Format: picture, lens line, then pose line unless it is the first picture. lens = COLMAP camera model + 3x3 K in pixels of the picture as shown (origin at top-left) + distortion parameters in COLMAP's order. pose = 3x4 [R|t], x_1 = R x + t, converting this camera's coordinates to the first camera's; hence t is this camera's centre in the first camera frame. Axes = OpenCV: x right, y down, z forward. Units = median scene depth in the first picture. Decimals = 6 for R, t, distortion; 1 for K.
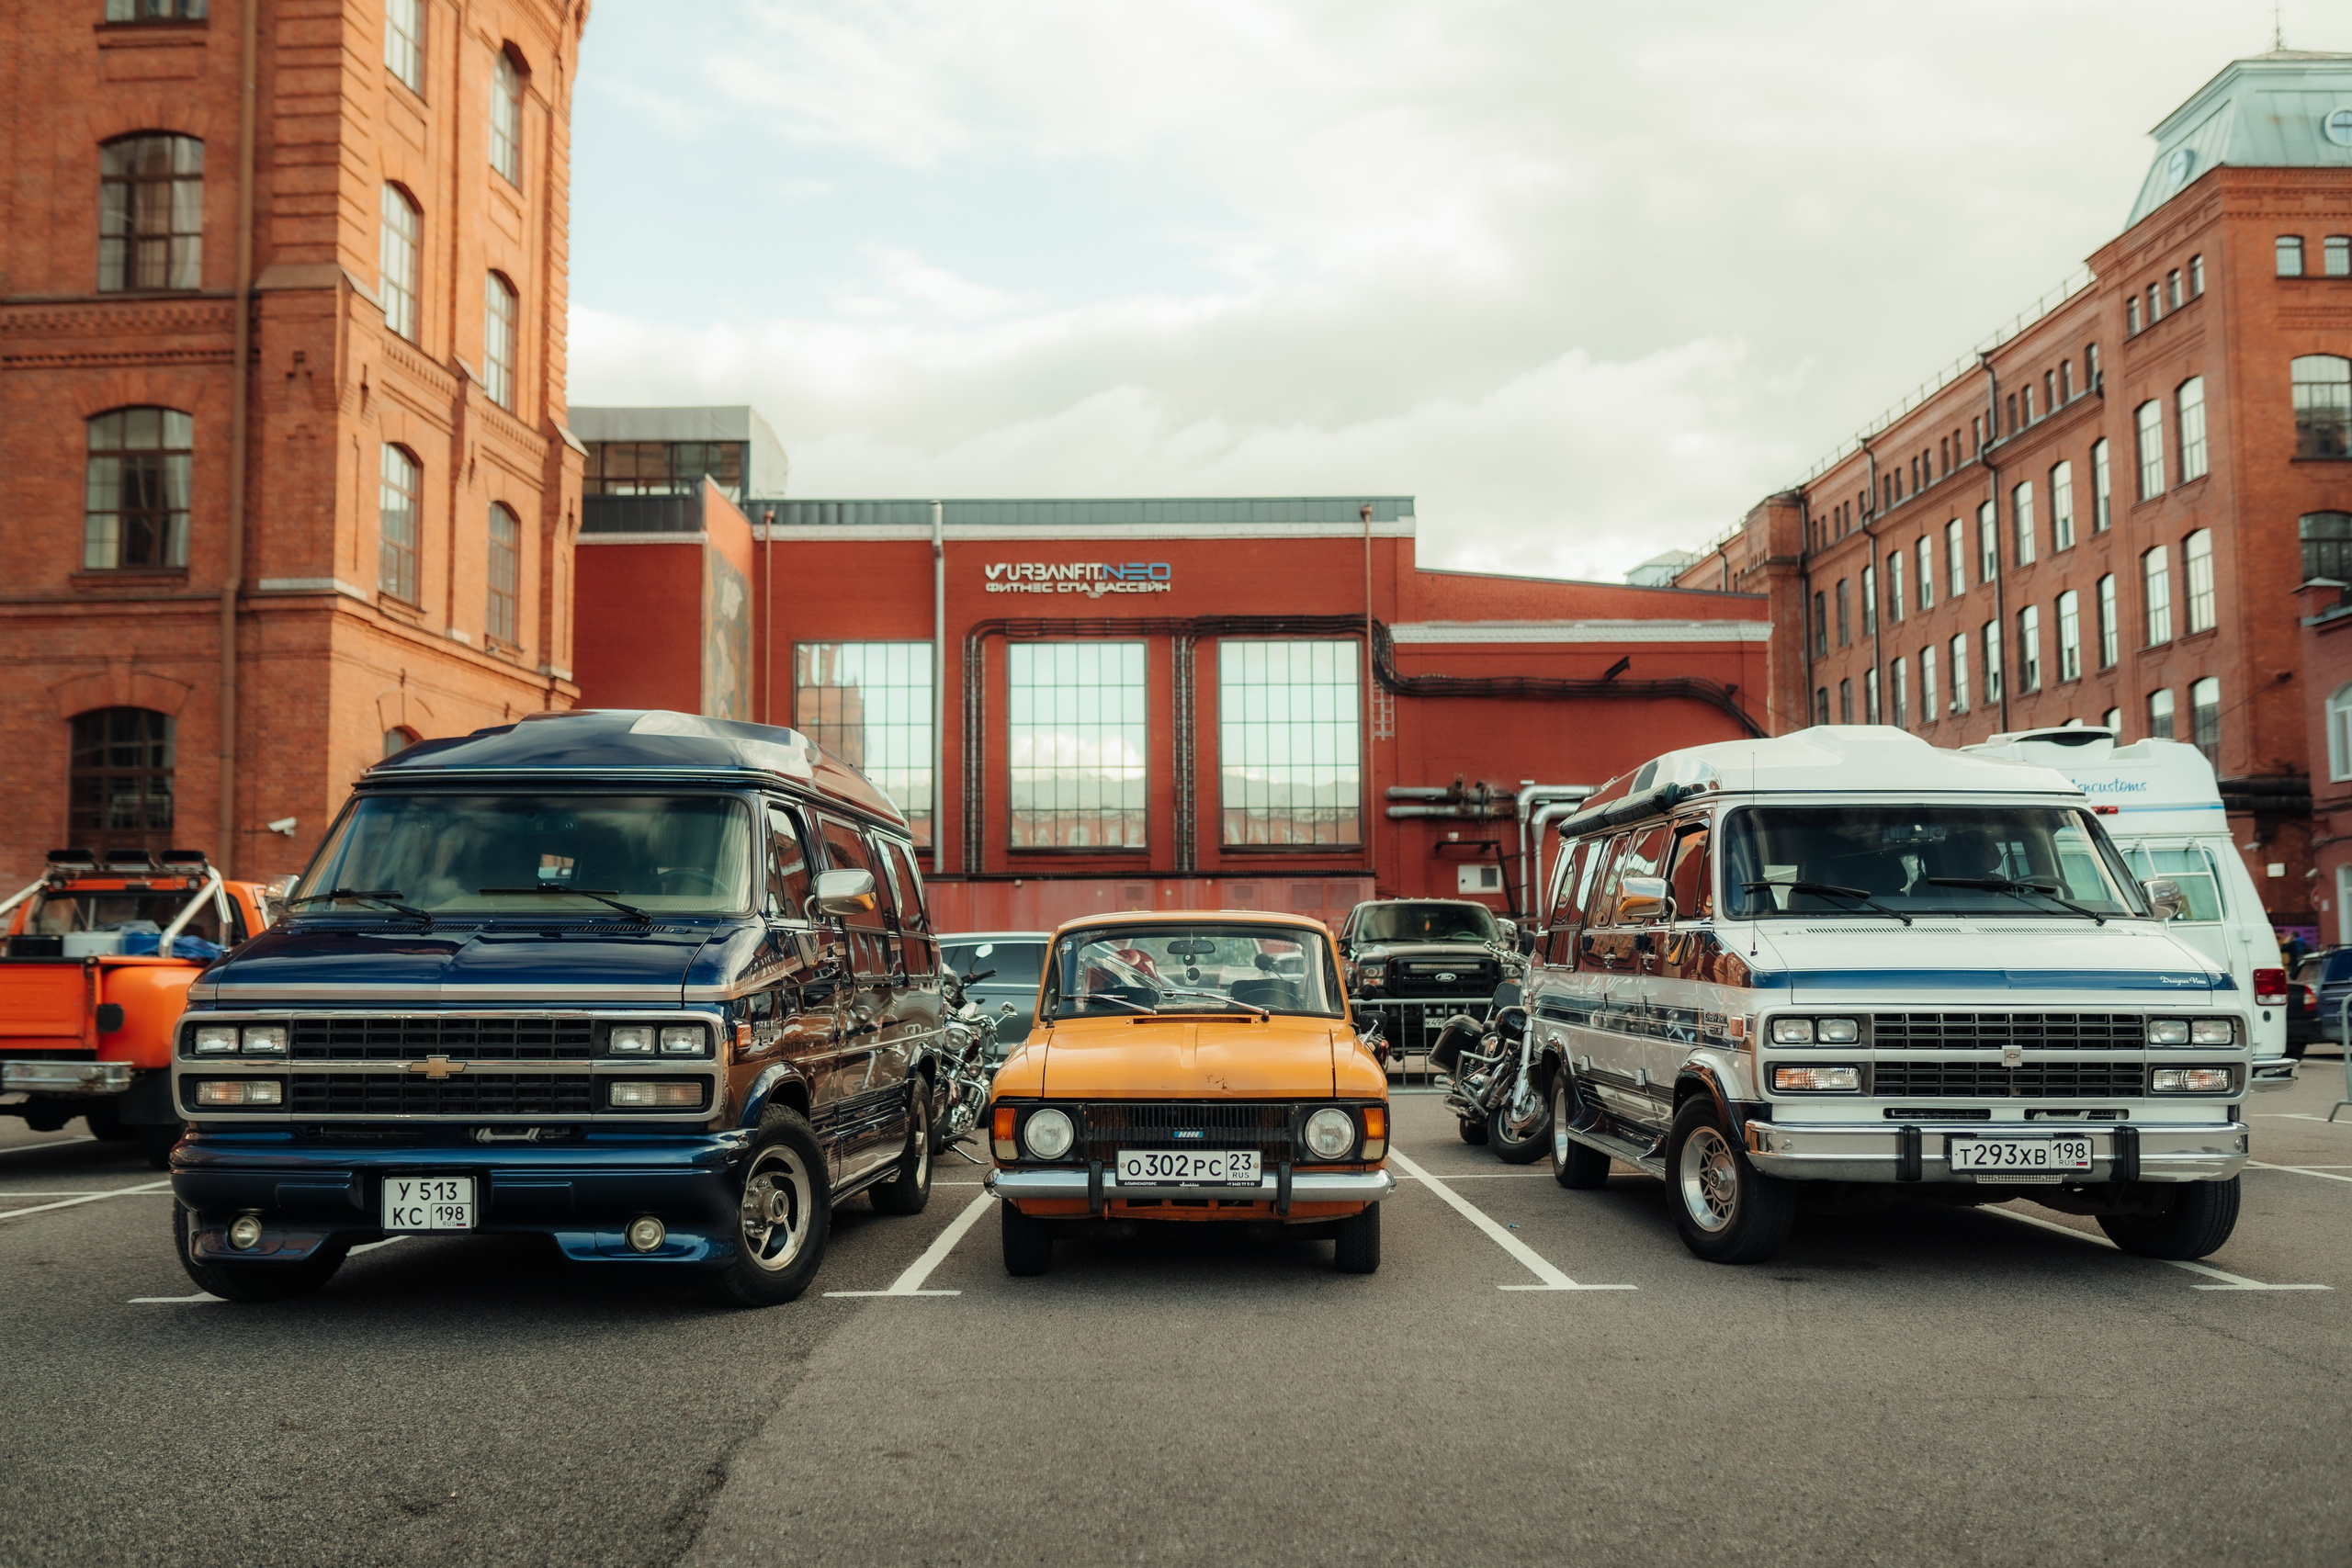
lens RADIAL K [[2227.3, 0, 1180.9], [0, 2227.3, 779.6], [0, 0, 1]] dist [0.000613, 0.008770]
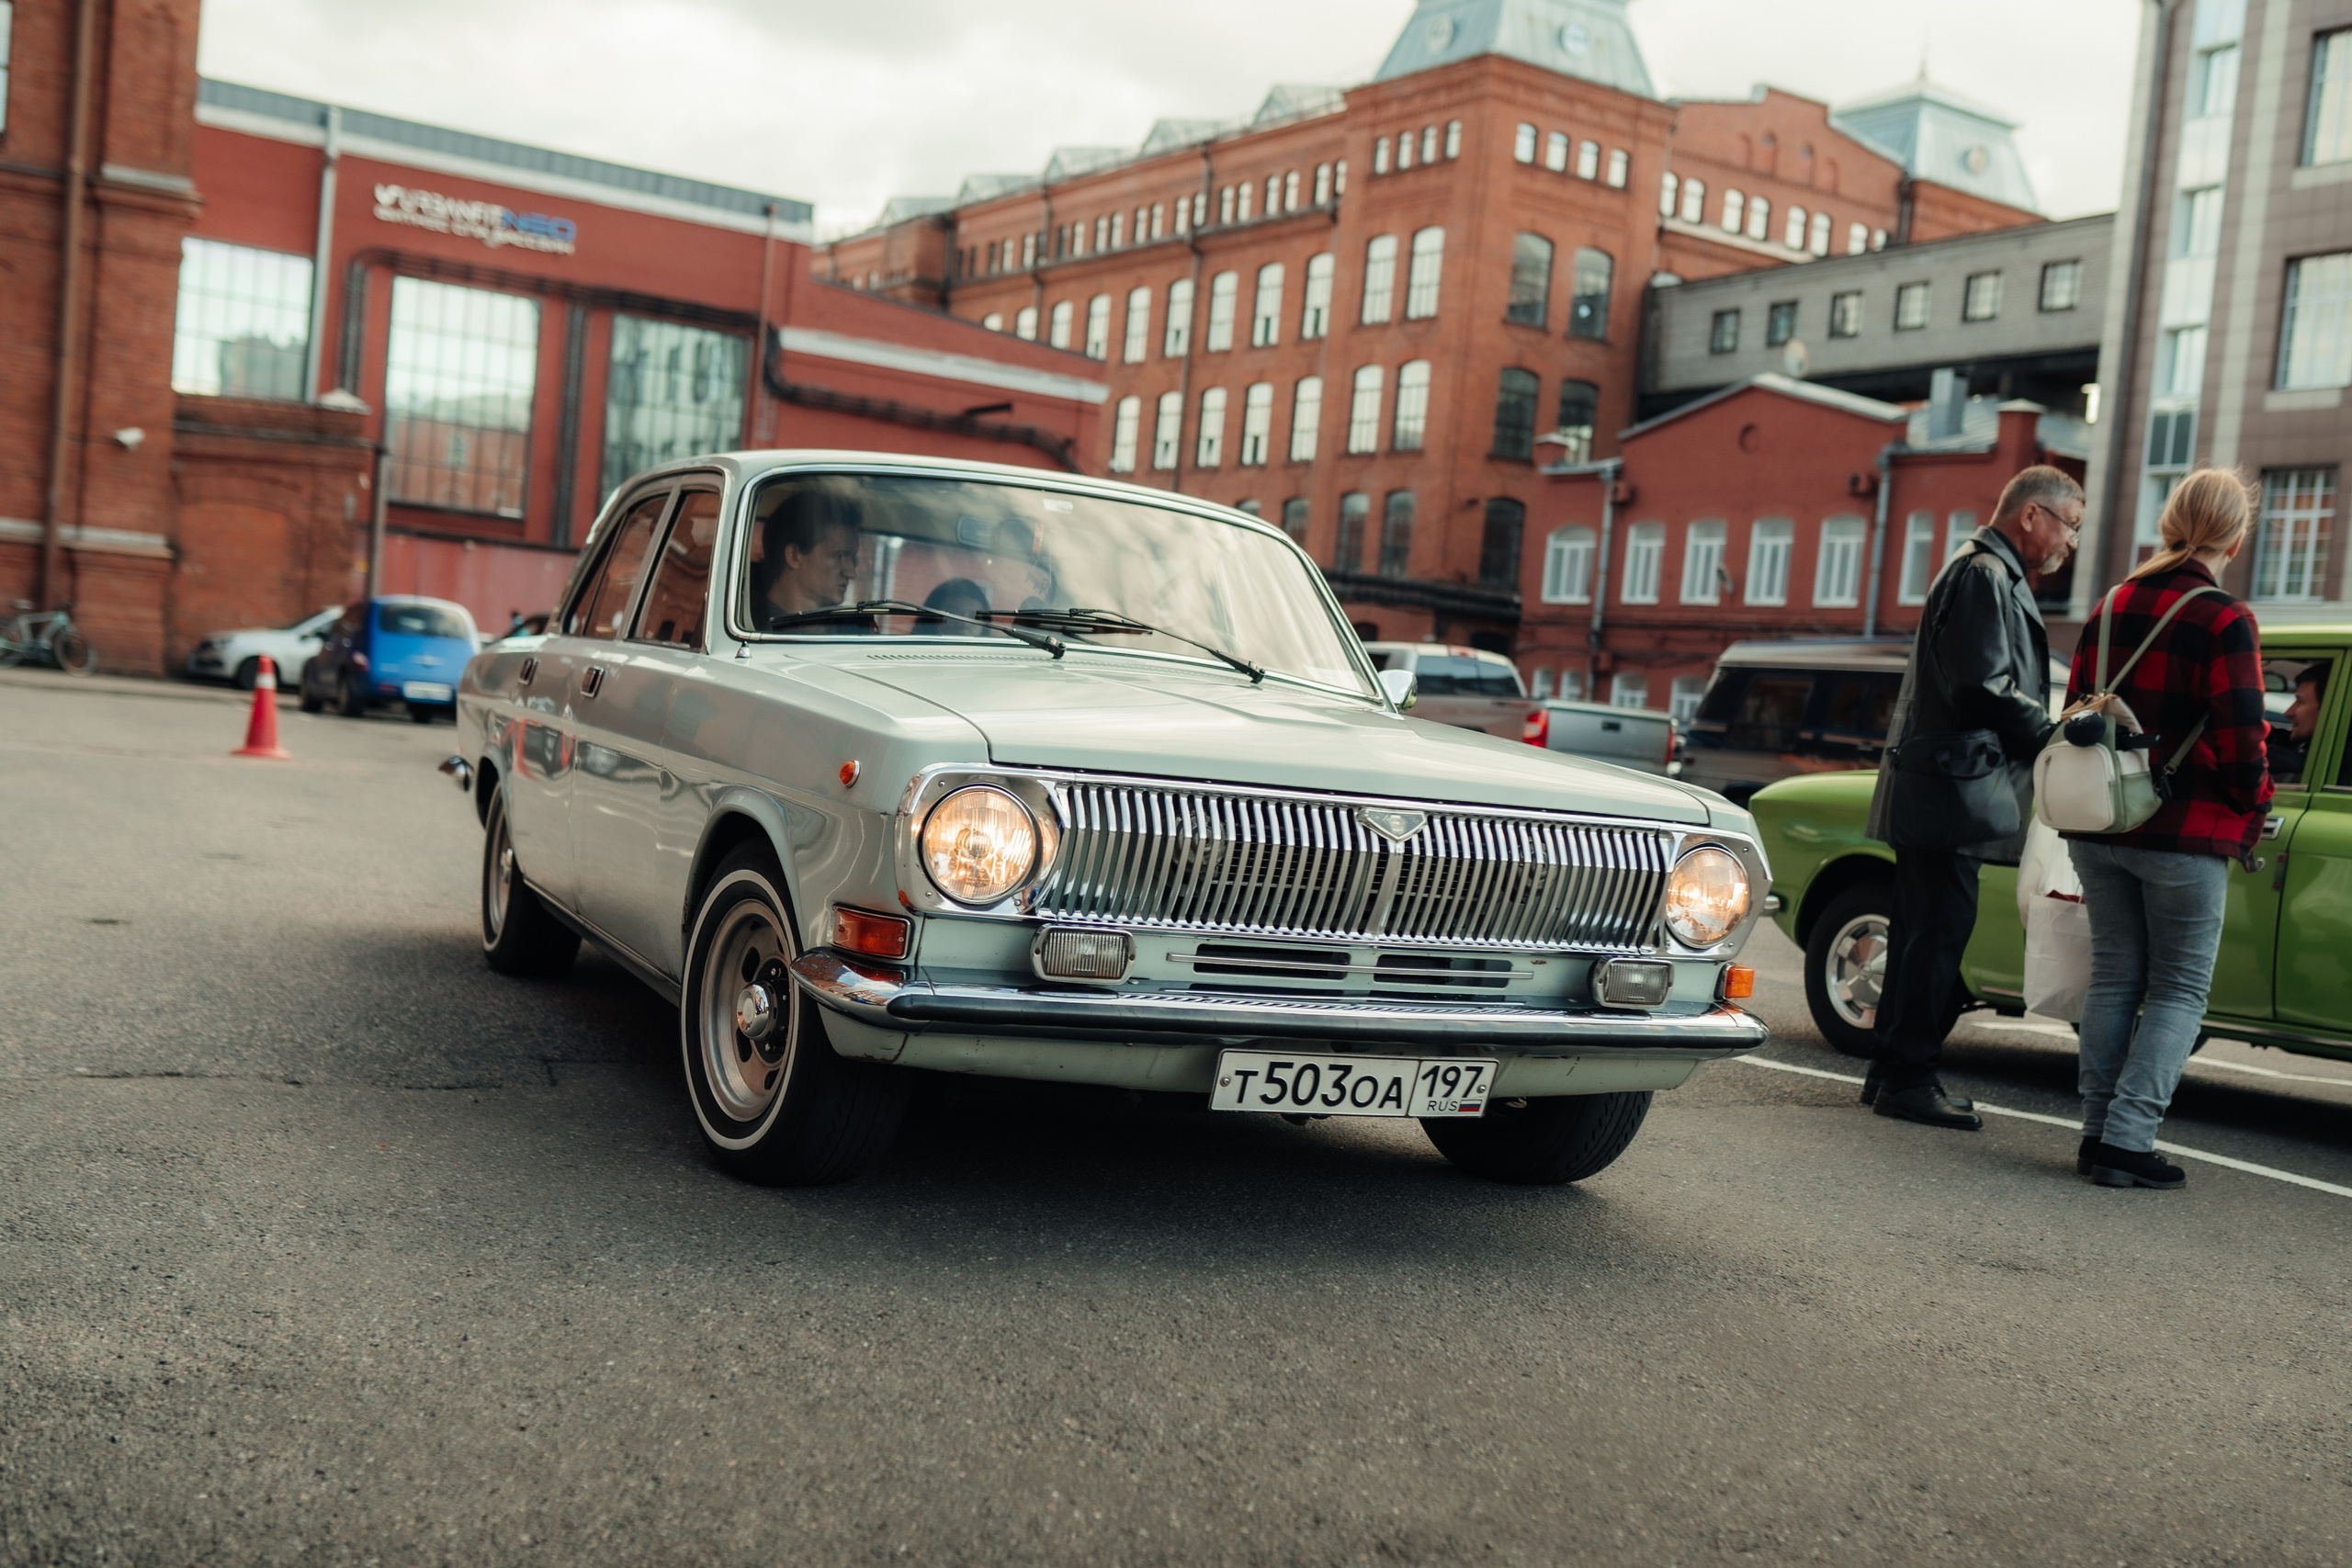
lens RADIAL K [[2510.8, 0, 1176.0], [0, 2510.8, 784.0], [0, 0, 1]] dist [0.010257, -0.011650]
pose [[0.854590, 0.080736, 0.512989, -0.317221], [-0.150249, 0.984032, 0.095430, -0.001883], [-0.497093, -0.158630, 0.853074, -0.090018]]
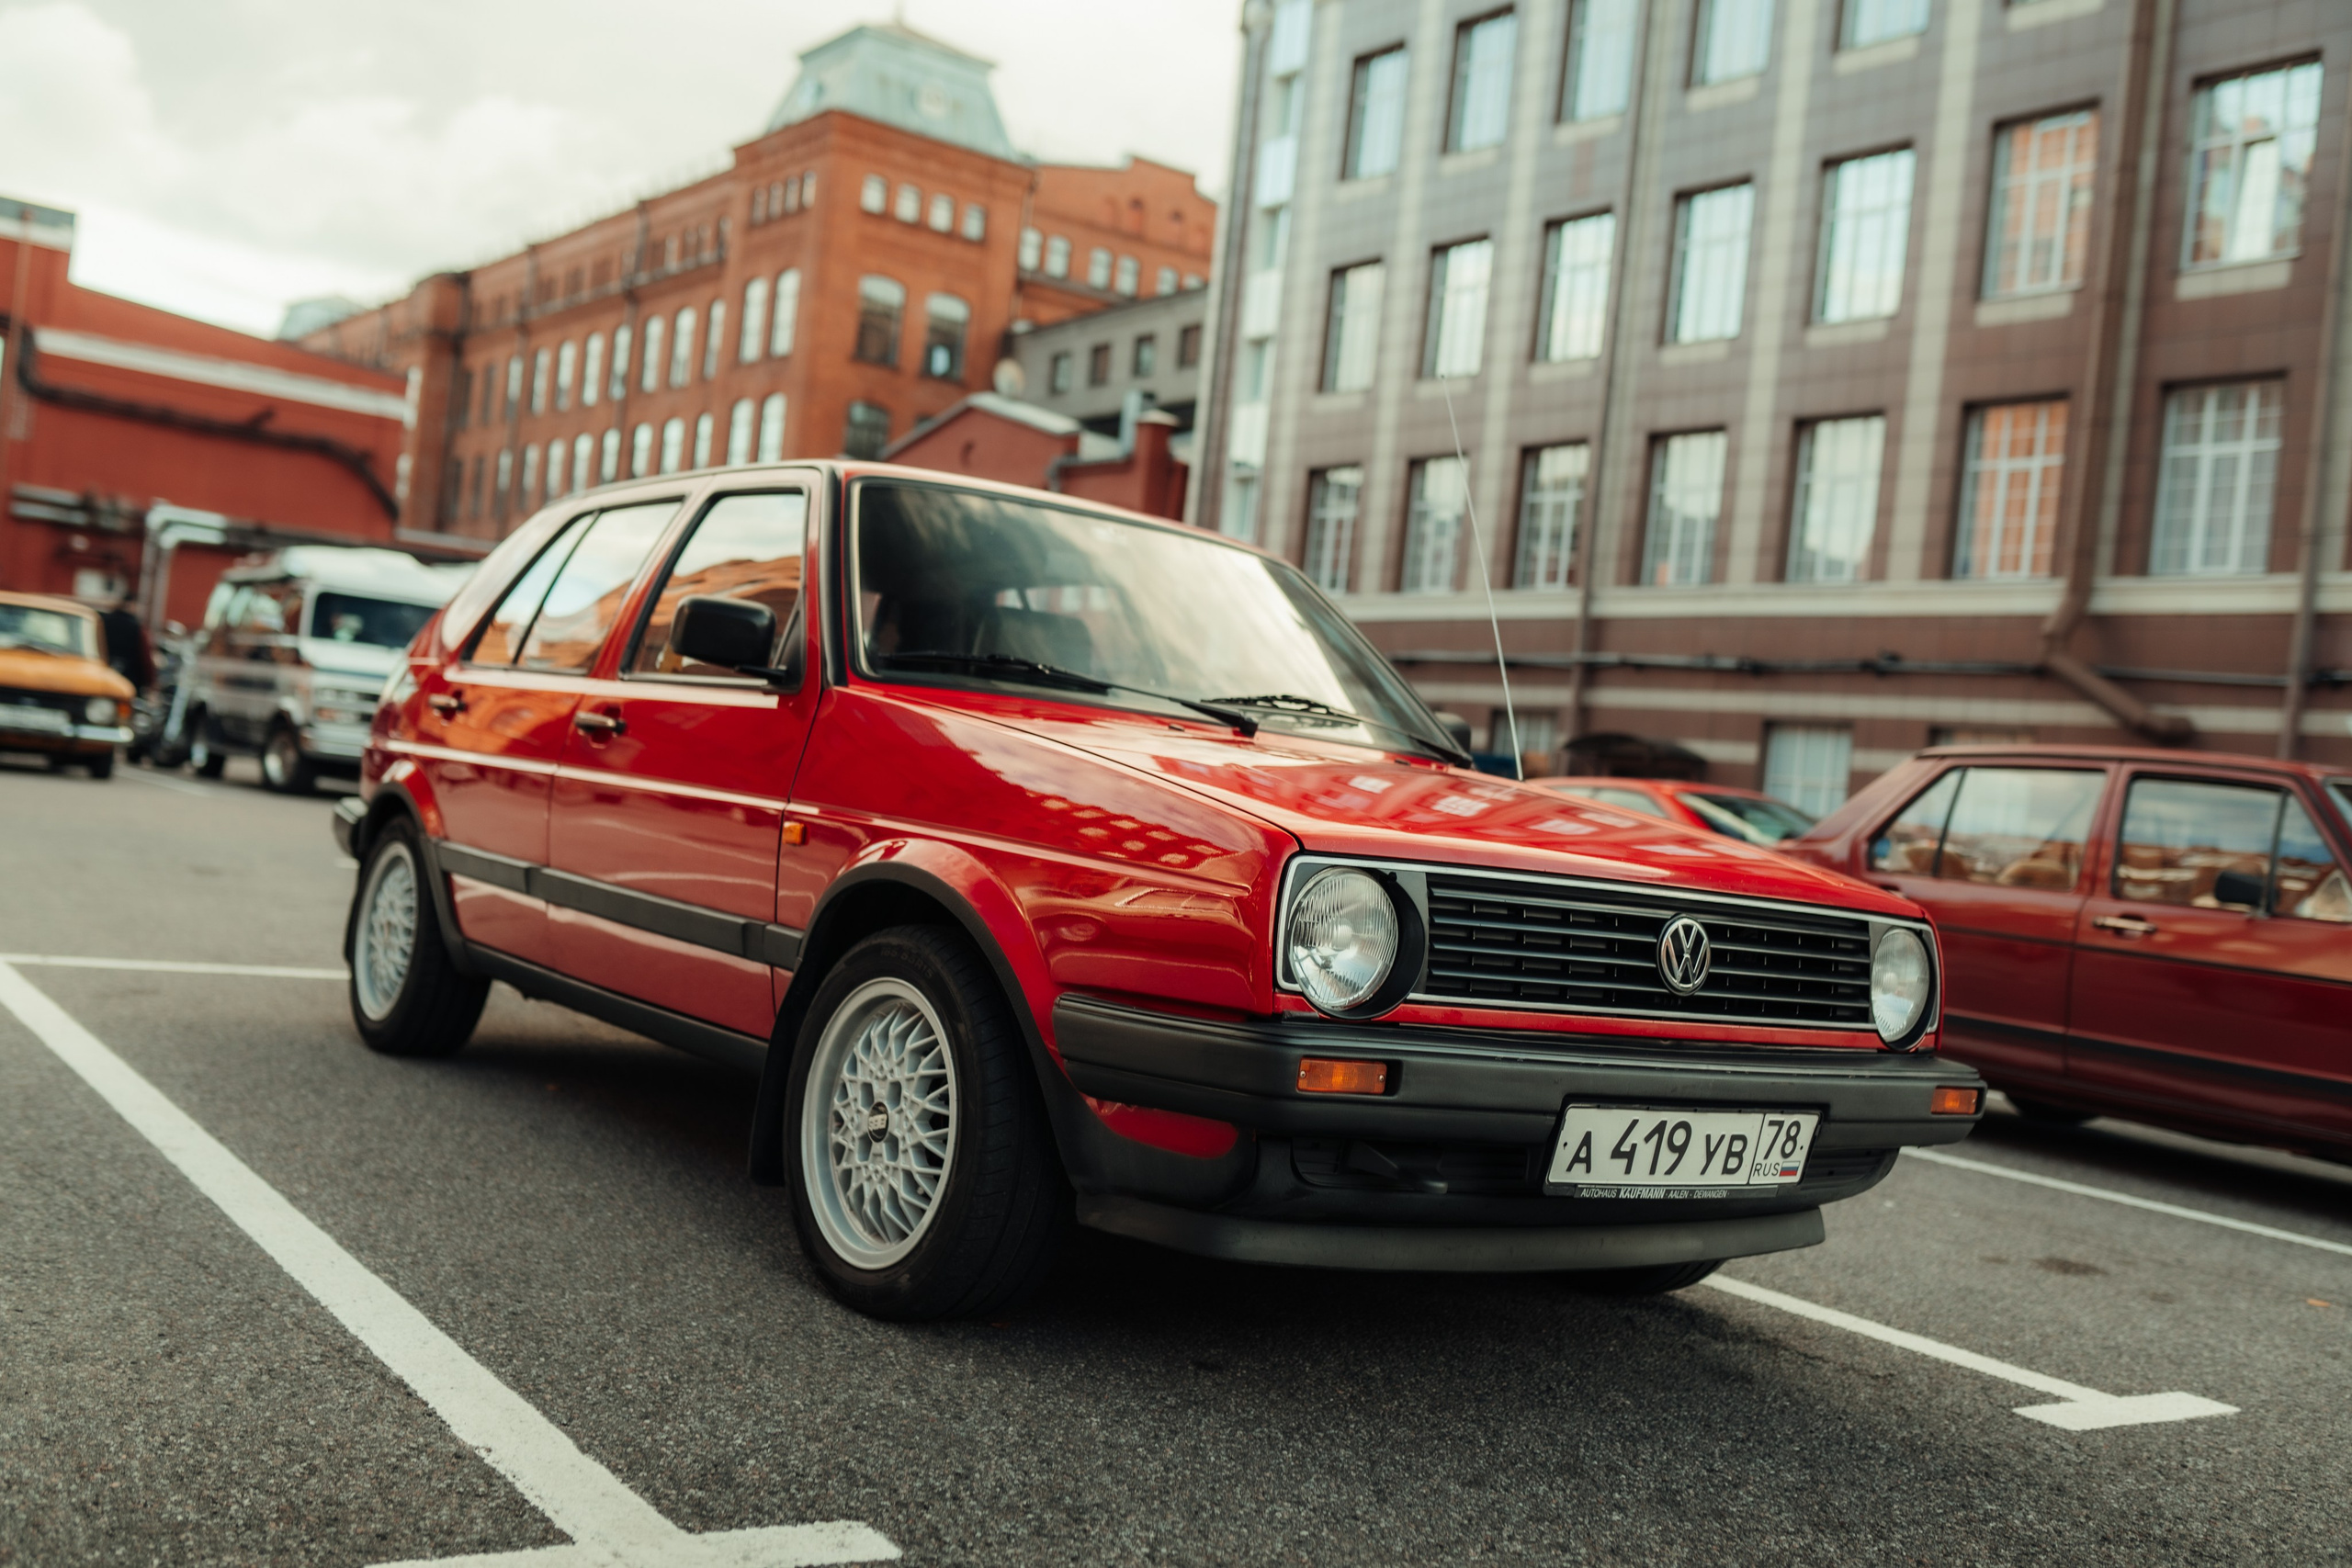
lens RADIAL K [[2227.3, 0, 1180.9], [0, 2227.3, 779.6], [0, 0, 1]] dist [0.000613, 0.008770]
pose [[0.816935, 0.105428, 0.567011, -0.037253], [-0.165240, 0.984720, 0.054978, -0.008486], [-0.552551, -0.138606, 0.821873, -0.171588]]
